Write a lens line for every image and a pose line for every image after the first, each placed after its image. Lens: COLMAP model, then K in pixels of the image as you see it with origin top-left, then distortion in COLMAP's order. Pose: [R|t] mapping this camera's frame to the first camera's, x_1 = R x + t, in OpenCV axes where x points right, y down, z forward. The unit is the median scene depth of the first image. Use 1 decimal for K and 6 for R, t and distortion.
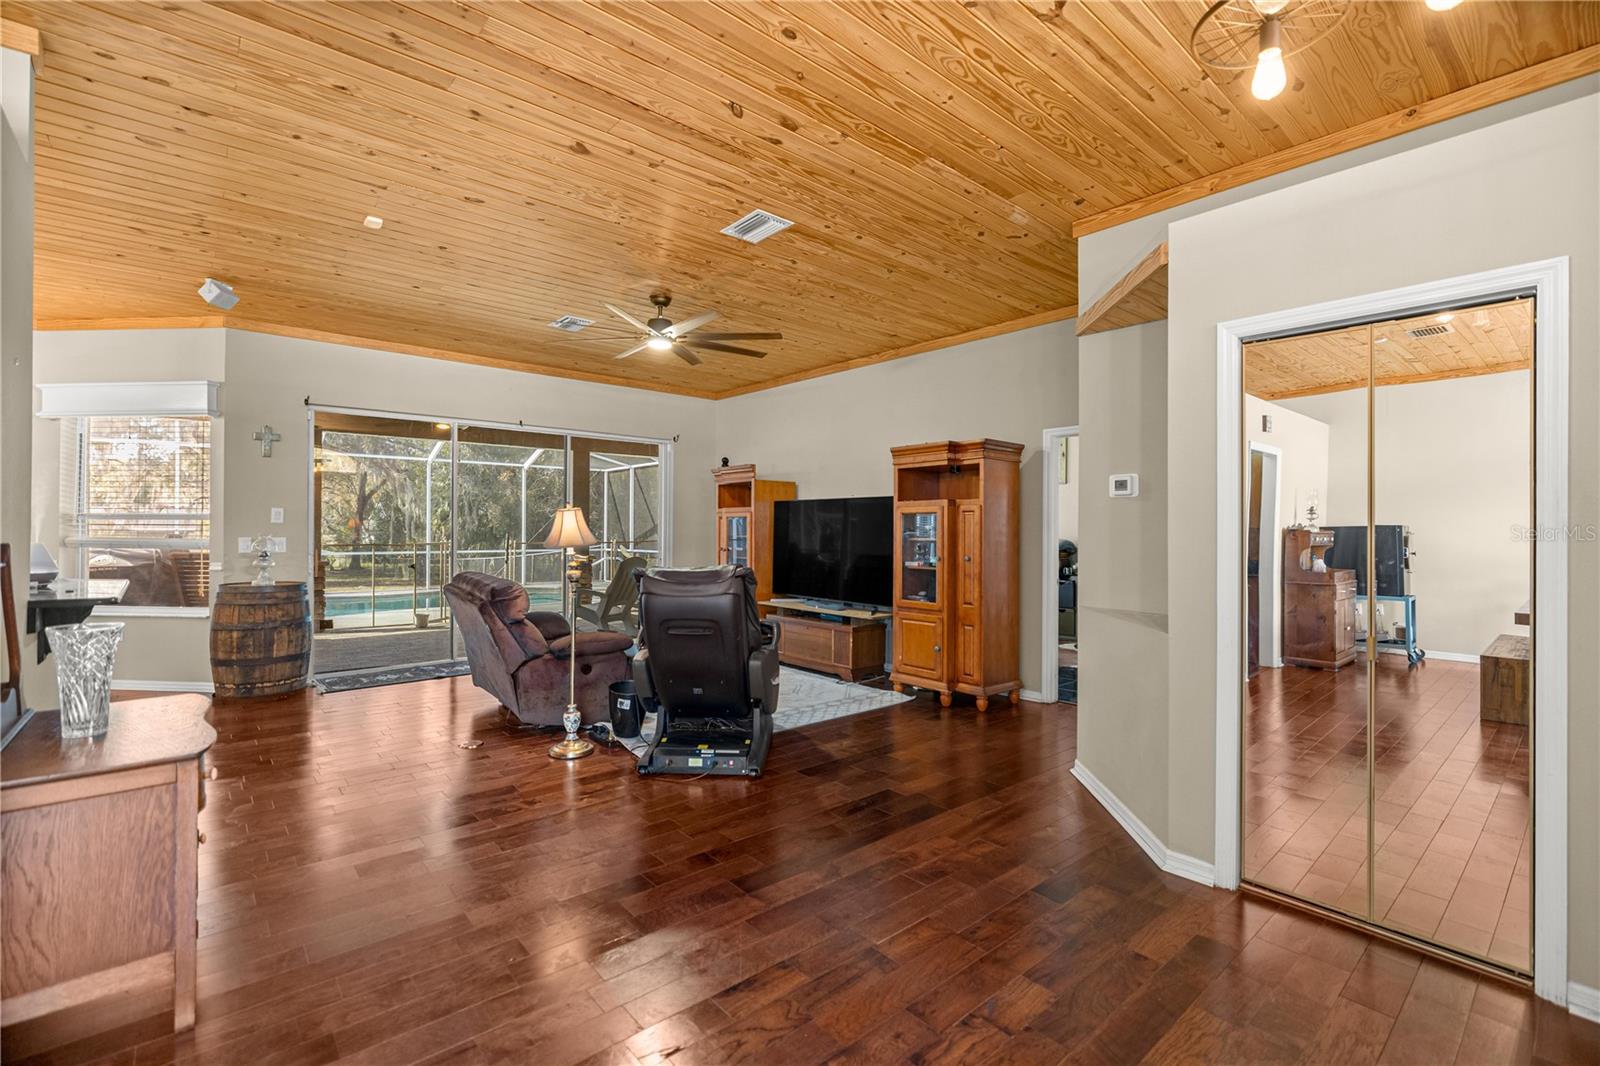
lens RADIAL K [[712.0, 0, 800.0], [0, 712.0, 533.0], [0, 0, 1]] dist [-0.000626, 0.000520]
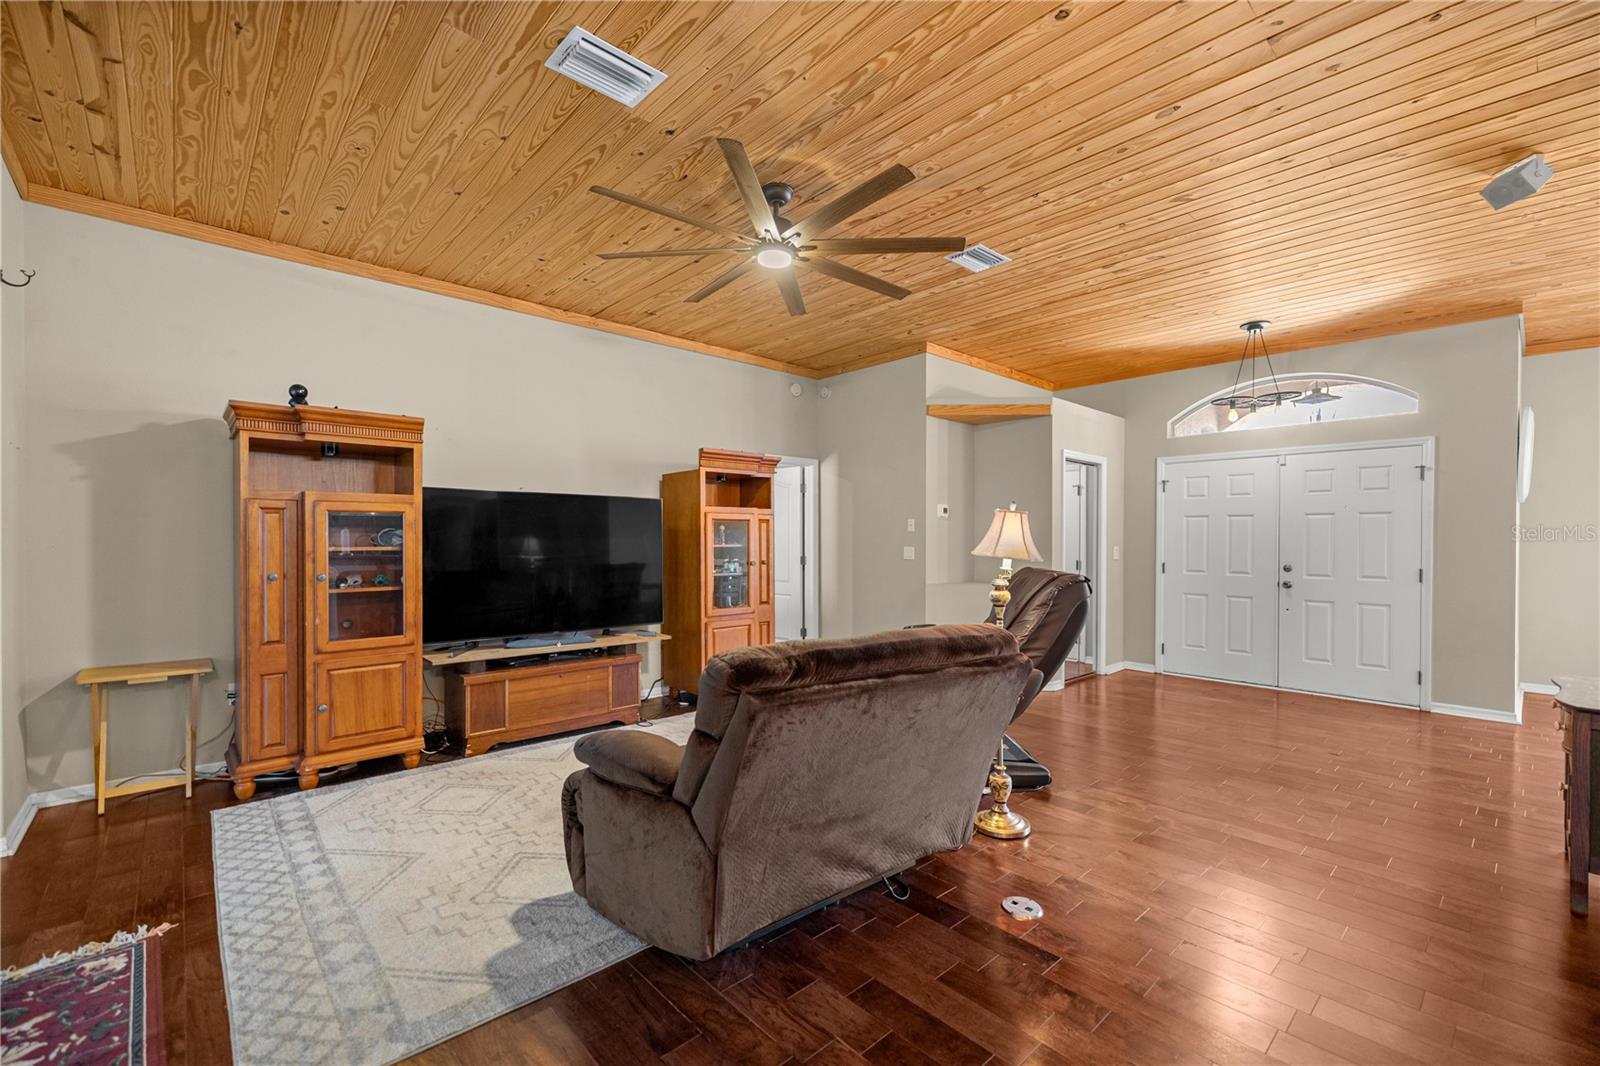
lens RADIAL K [[669.8, 0, 802.2], [0, 669.8, 536.9], [0, 0, 1]] dist [0.001333, 0.000120]
pose [[-0.027338, -0.007026, 0.999602, -0.795823], [0.001807, 0.999973, 0.007078, -0.011292], [-0.999625, 0.002000, -0.027324, 0.961194]]
